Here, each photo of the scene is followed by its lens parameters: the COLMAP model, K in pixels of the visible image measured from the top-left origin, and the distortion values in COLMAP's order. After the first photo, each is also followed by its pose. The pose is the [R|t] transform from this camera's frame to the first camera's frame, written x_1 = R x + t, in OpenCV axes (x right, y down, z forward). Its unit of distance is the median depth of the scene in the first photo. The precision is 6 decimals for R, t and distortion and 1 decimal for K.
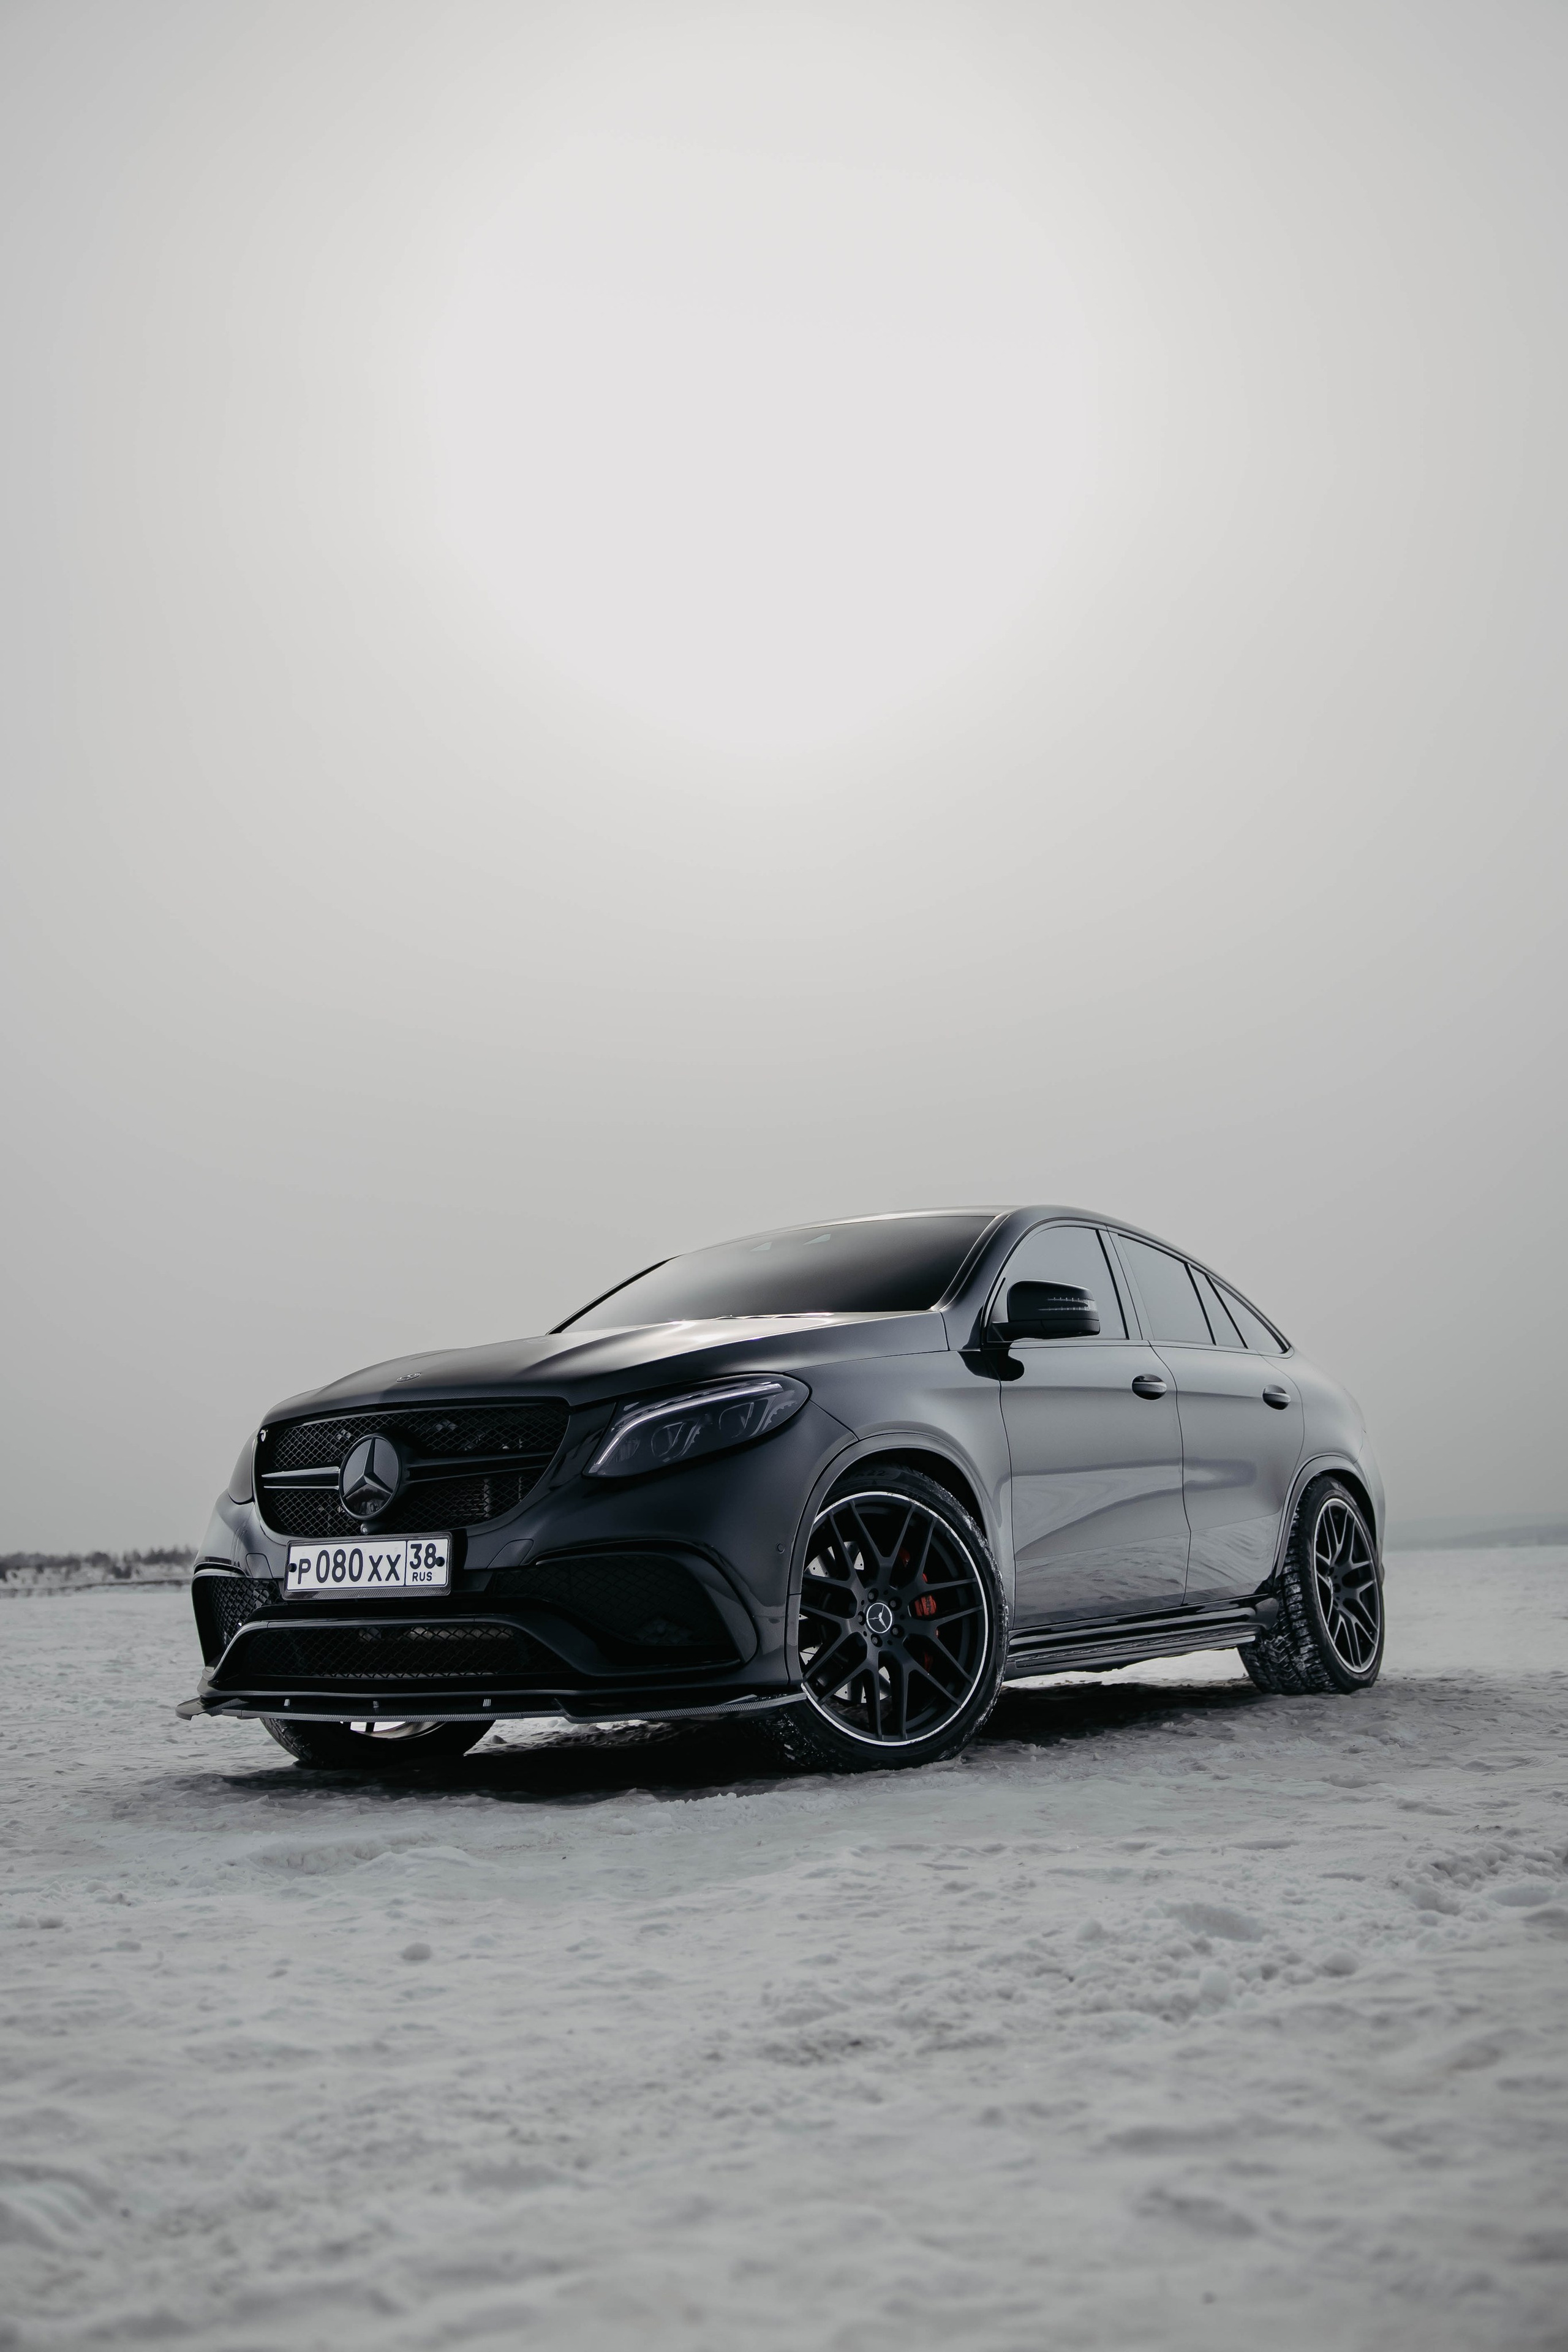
lens RADIAL K [[2214.0, 0, 774.6], [0, 2214.0, 1139.7], [0, 0, 1]] dist [-0.013646, 0.000000]
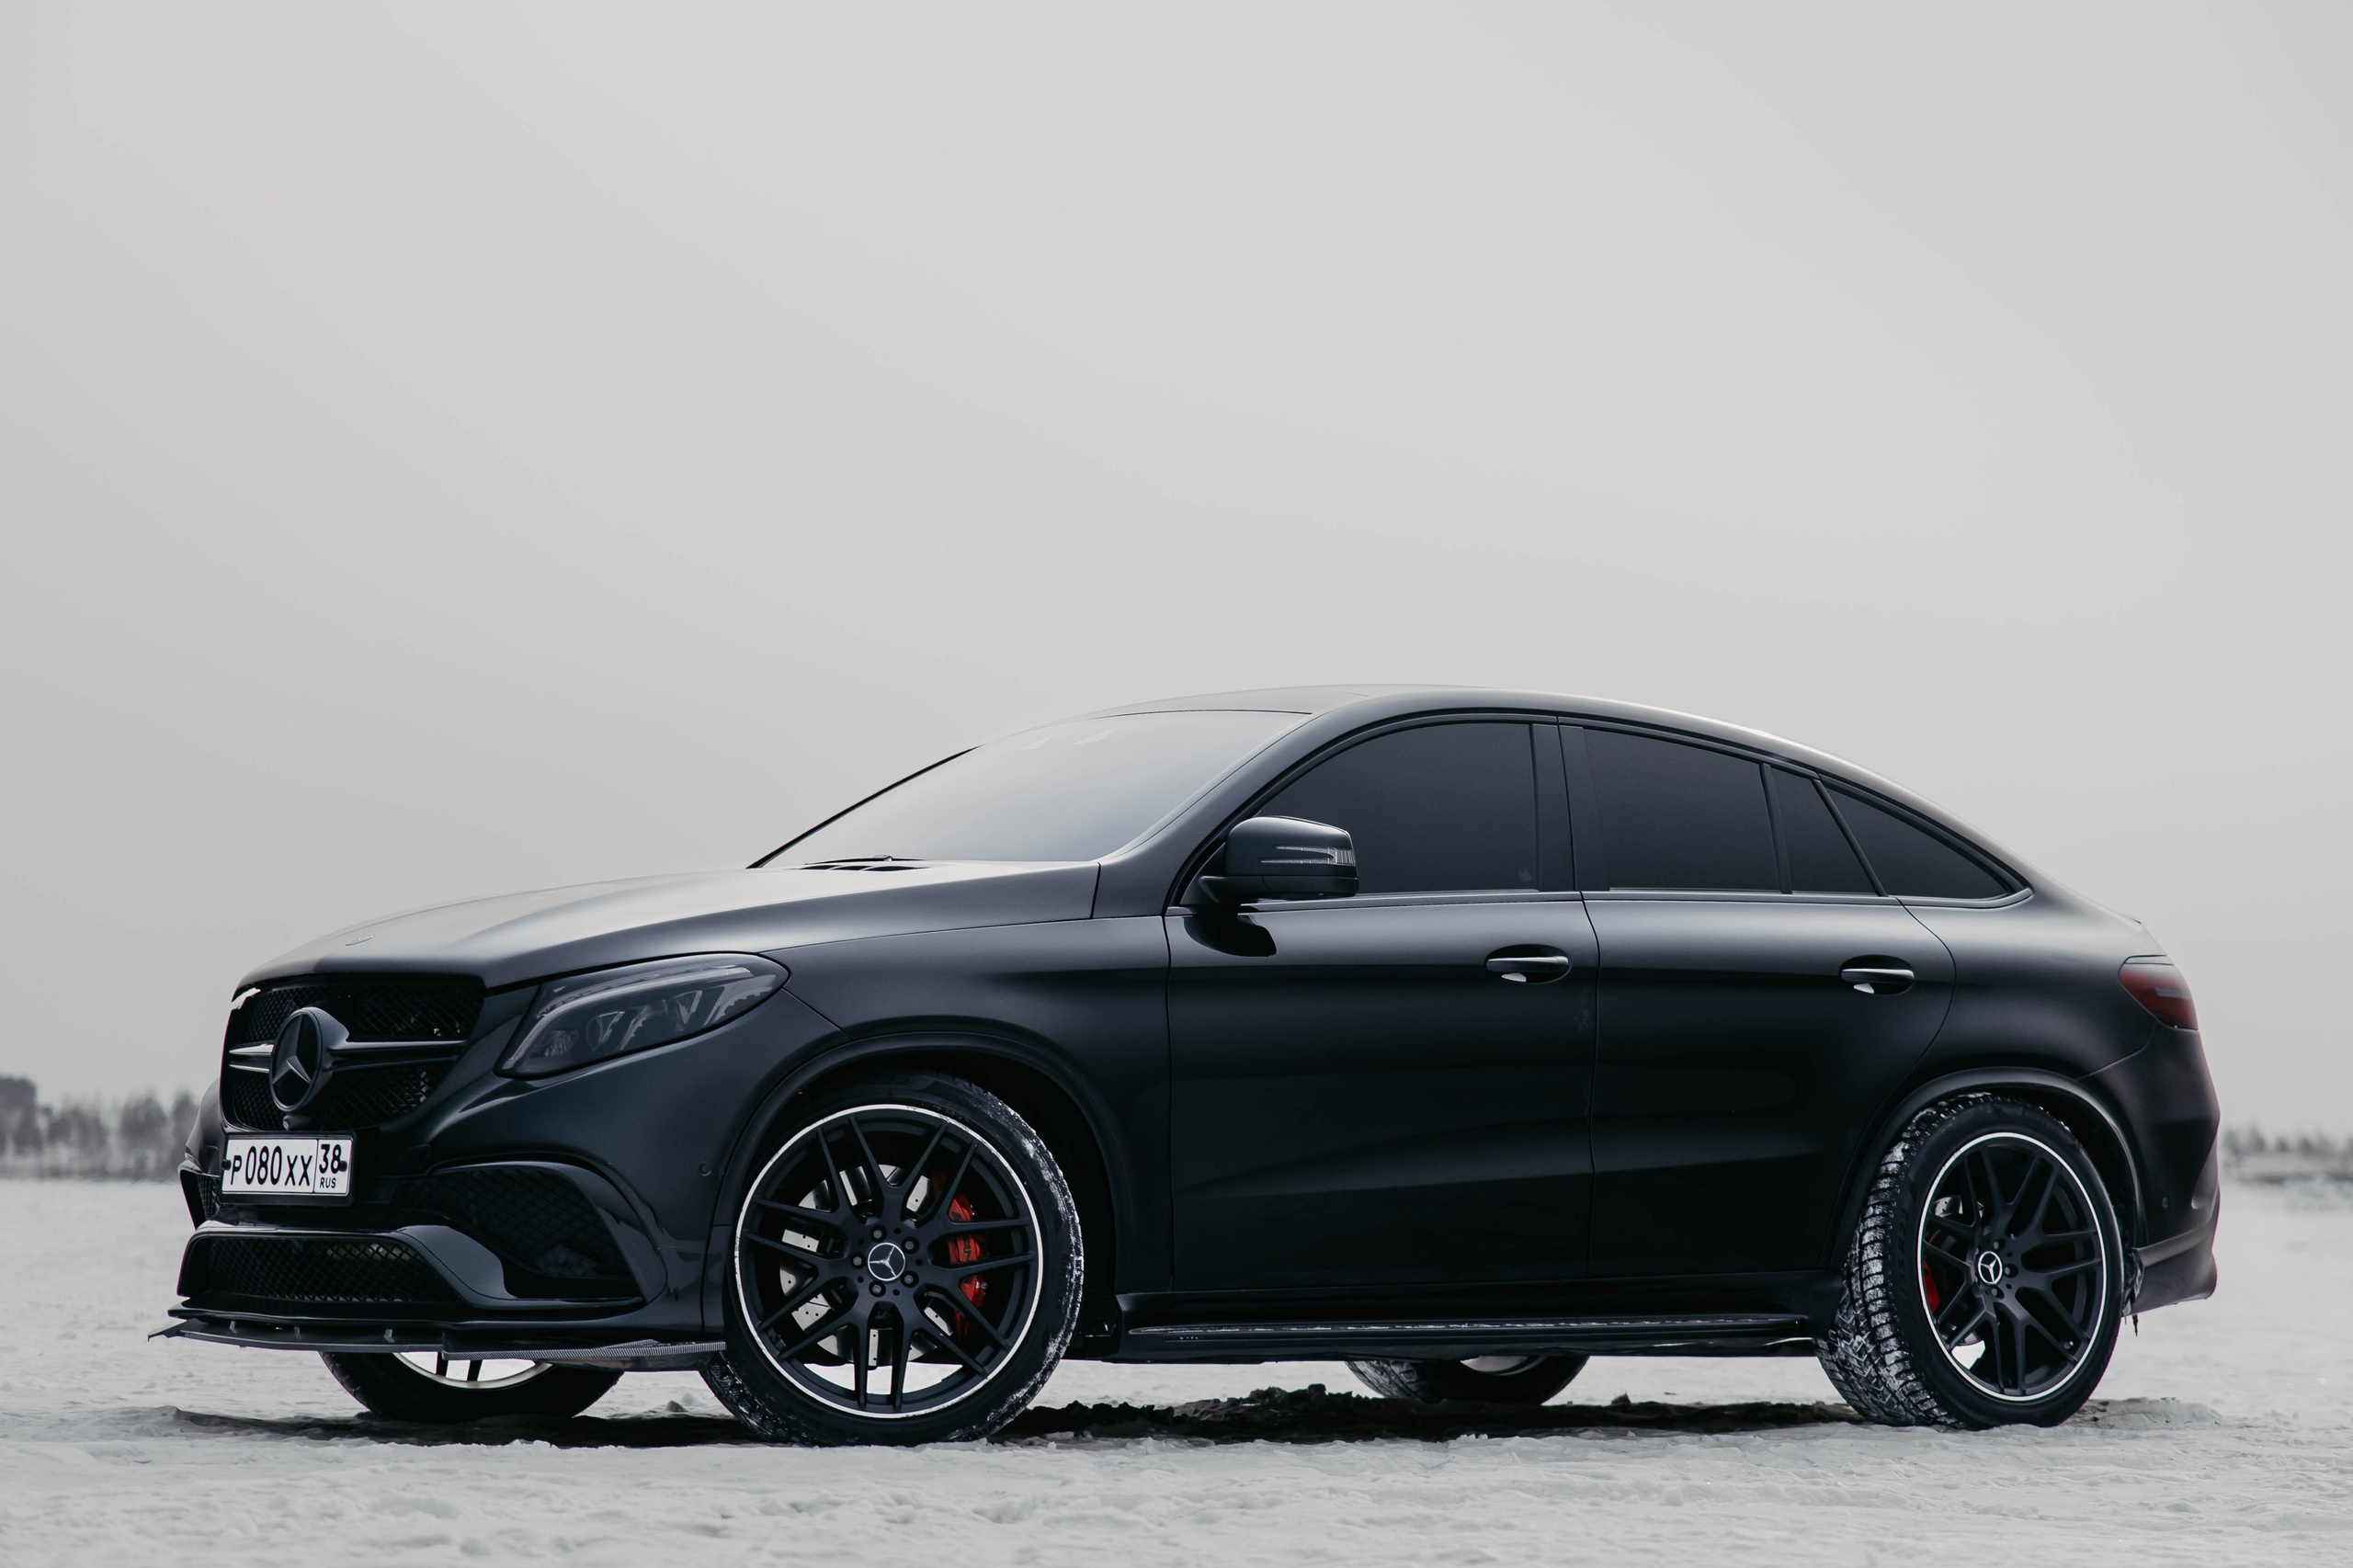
lens RADIAL K [[5278.5, 0, 1192.0], [0, 5278.5, 777.1], [0, 0, 1]] dist [-0.074959, 0.000000]
pose [[0.949891, 0.022982, -0.311735, 0.750352], [0.013236, 0.993442, 0.113569, -0.173168], [0.312301, -0.112005, 0.943357, -0.744775]]
